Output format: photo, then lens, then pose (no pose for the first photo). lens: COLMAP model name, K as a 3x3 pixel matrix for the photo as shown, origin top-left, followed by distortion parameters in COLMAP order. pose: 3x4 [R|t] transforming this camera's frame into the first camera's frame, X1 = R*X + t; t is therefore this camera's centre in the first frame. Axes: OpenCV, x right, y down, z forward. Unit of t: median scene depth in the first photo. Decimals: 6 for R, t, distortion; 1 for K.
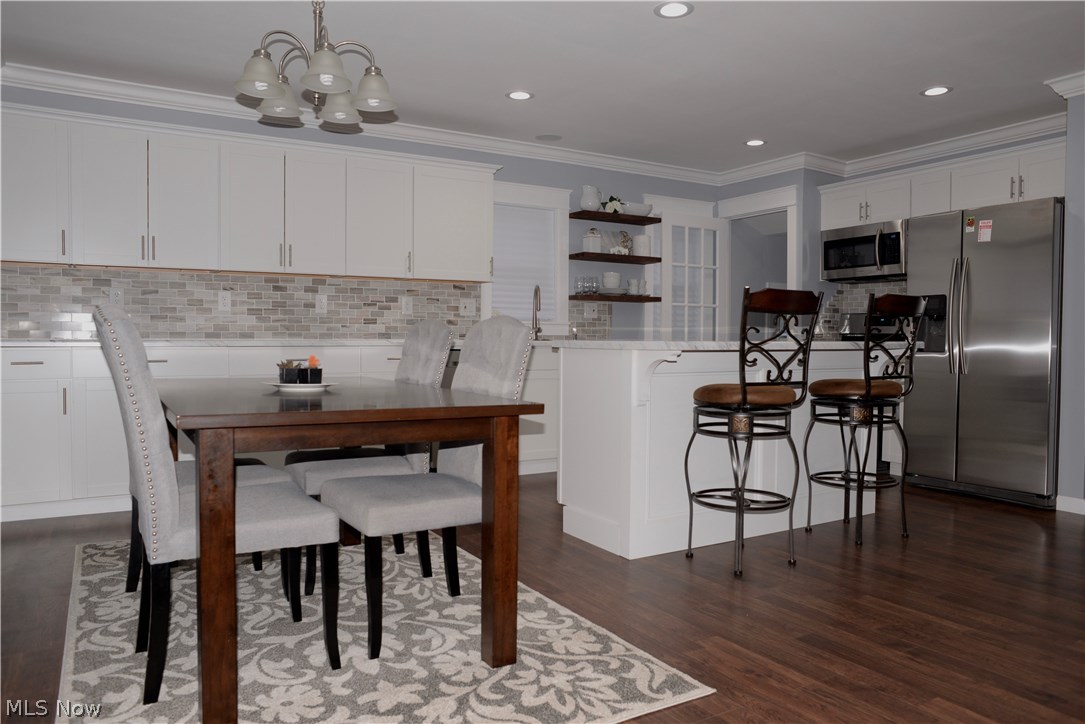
lens RADIAL K [[754.2, 0, 542.5], [0, 754.2, 362.0], [0, 0, 1]] dist [-0.090056, 0.072635]
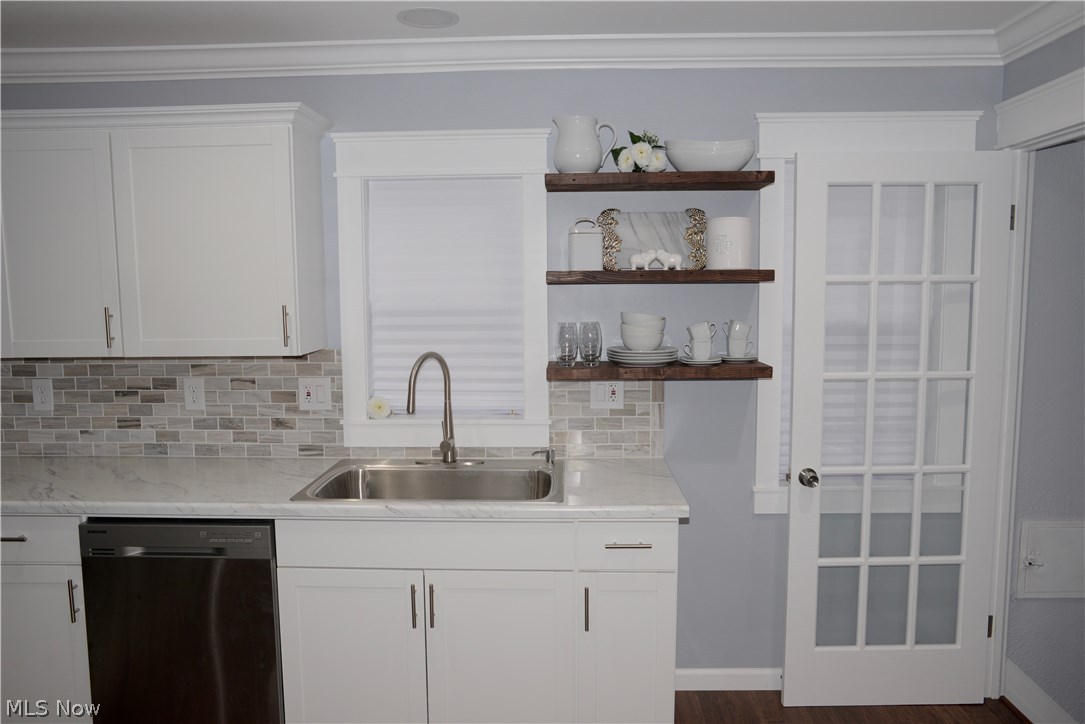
lens RADIAL K [[779.8, 0, 542.5], [0, 779.8, 362.0], [0, 0, 1]] dist [-0.098988, 0.086707]
pose [[0.842652, 0.042811, -0.536754, 0.311293], [-0.003852, 0.997288, 0.073496, -0.133508], [0.538445, -0.059864, 0.840531, 0.647482]]
